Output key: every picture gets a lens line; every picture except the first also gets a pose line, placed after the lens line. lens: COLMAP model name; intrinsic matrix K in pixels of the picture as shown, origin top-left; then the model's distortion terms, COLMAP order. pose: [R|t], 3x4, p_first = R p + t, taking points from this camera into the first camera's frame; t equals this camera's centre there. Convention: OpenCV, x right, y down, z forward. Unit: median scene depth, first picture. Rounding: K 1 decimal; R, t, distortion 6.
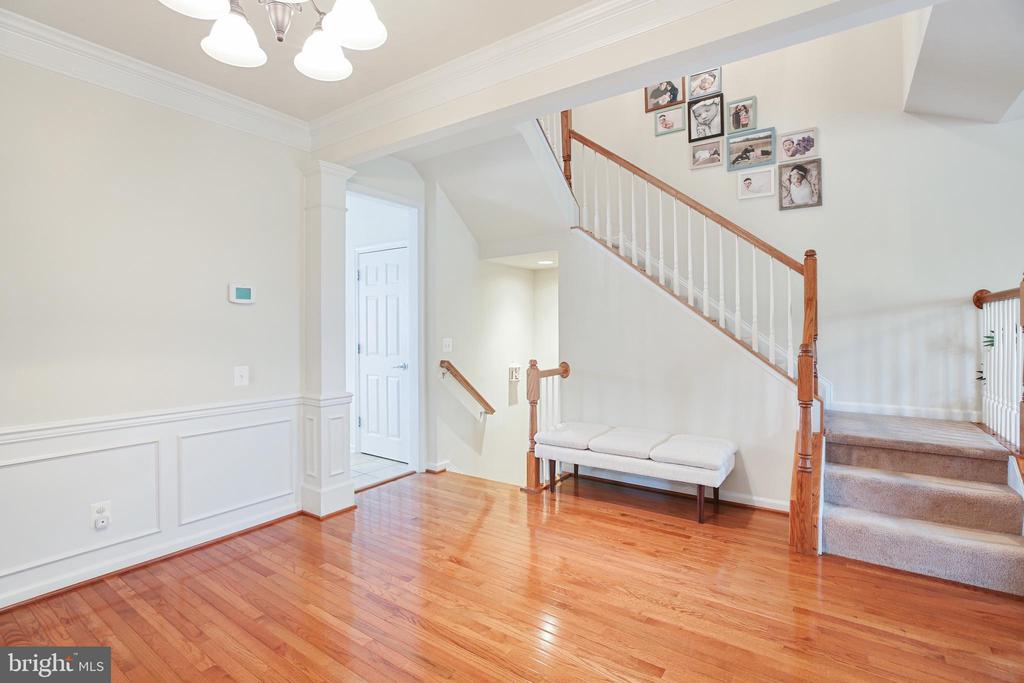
lens RADIAL K [[475.3, 0, 516.5], [0, 475.3, 336.1], [0, 0, 1]] dist [-0.013991, 0.000312]
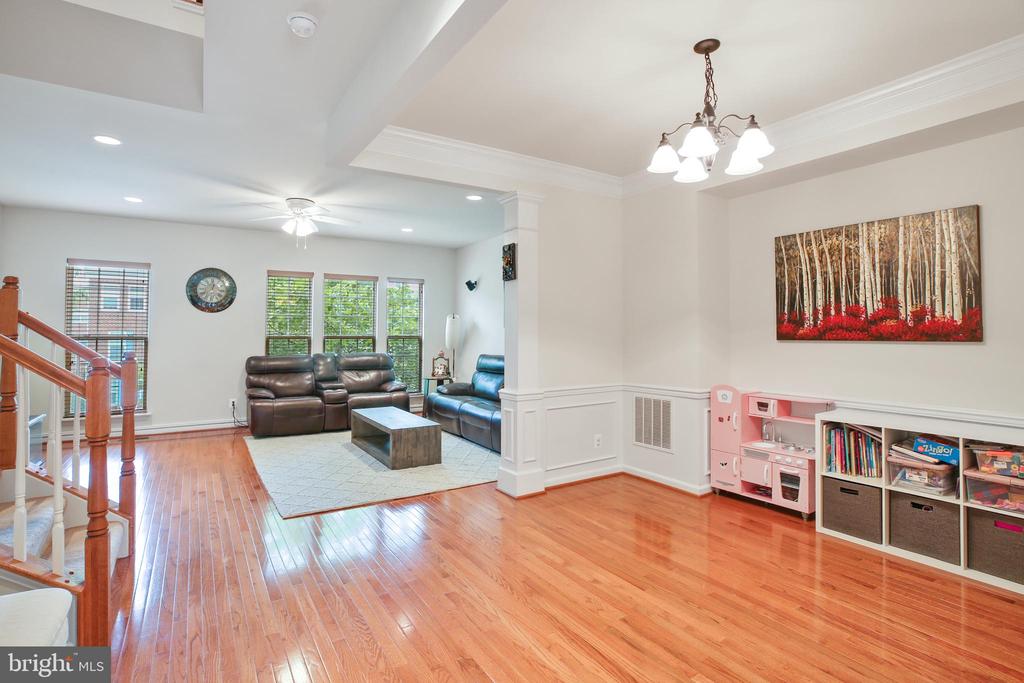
lens RADIAL K [[508.4, 0, 510.6], [0, 508.4, 317.1], [0, 0, 1]] dist [-0.018565, 0.000024]
pose [[-0.923477, 0.009171, 0.383543, -0.283582], [0.002129, 0.999821, -0.018780, -0.025178], [-0.383647, -0.016526, -0.923332, 1.589847]]
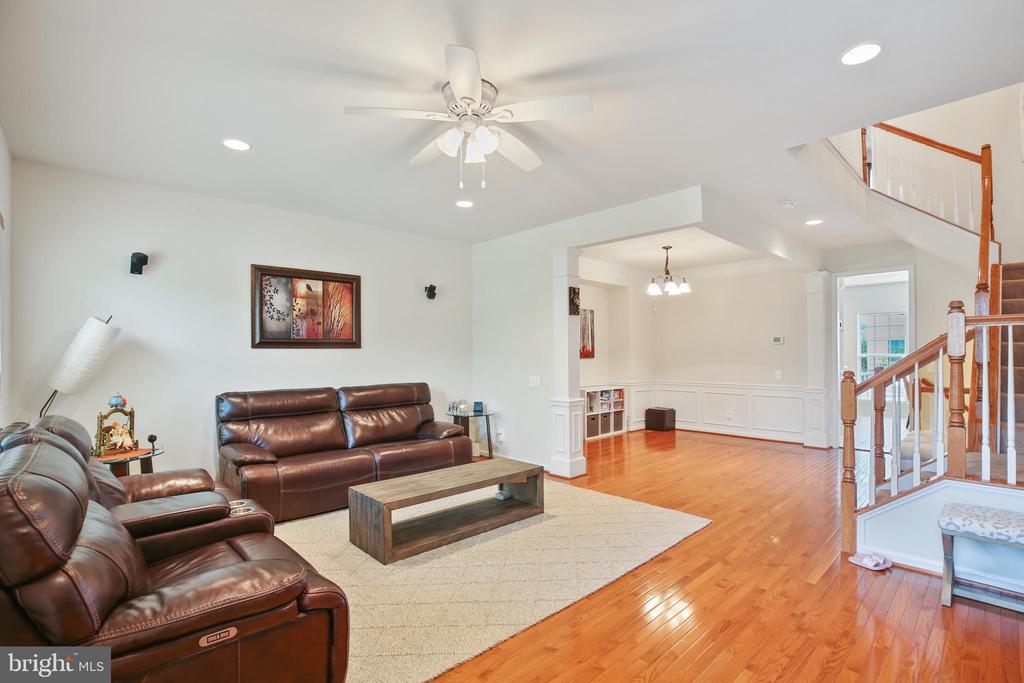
lens RADIAL K [[486.7, 0, 511.4], [0, 486.7, 343.9], [0, 0, 1]] dist [-0.022668, 0.000590]
pose [[-0.189552, -0.023397, -0.981592, 2.451839], [-0.008166, 0.999719, -0.022253, -0.004067], [0.981837, 0.003798, -0.189690, 0.185023]]
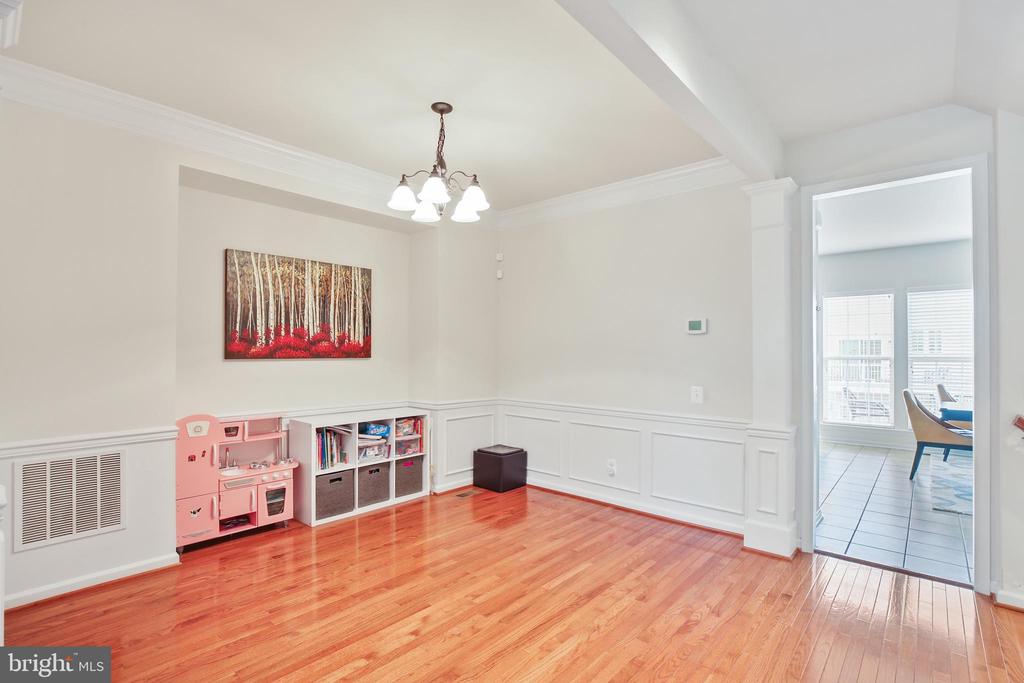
lens RADIAL K [[486.7, 0, 511.4], [0, 486.7, 343.9], [0, 0, 1]] dist [-0.022668, 0.000590]
pose [[-0.115600, -0.018559, -0.993122, 0.834665], [-0.018076, 0.999699, -0.016578, -0.017522], [0.993131, 0.016035, -0.115901, 0.814887]]
